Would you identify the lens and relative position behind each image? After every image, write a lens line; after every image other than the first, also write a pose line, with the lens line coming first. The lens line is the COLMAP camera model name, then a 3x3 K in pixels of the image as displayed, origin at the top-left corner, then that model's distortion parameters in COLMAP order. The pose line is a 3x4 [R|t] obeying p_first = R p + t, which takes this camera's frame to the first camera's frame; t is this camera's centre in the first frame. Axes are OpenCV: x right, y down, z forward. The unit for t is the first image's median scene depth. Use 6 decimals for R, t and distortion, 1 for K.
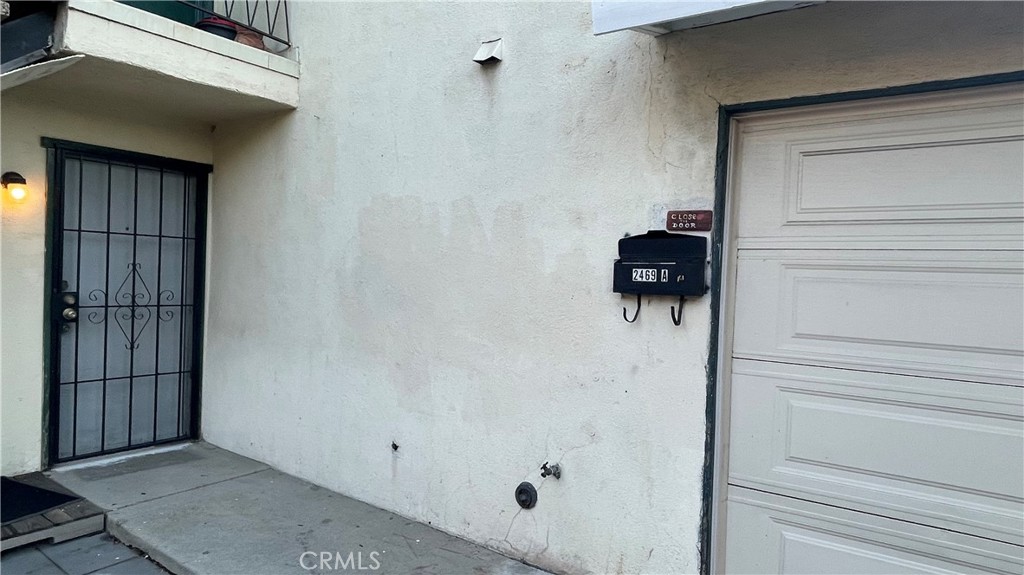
lens RADIAL K [[649.9, 0, 512.6], [0, 649.9, 284.7], [0, 0, 1]] dist [0.032721, 0.001019]
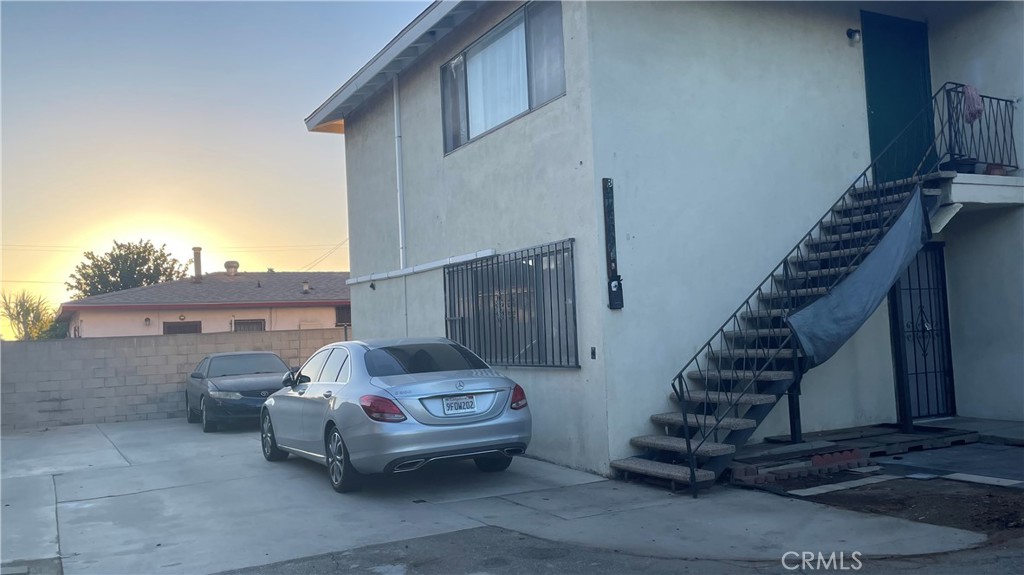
lens RADIAL K [[851.7, 0, 505.4], [0, 851.7, 267.1], [0, 0, 1]] dist [-0.001046, -0.008936]
pose [[0.890082, -0.108970, -0.442584, -0.639325], [0.069304, 0.992067, -0.104882, 0.030089], [0.450502, 0.062681, 0.890572, -1.707757]]
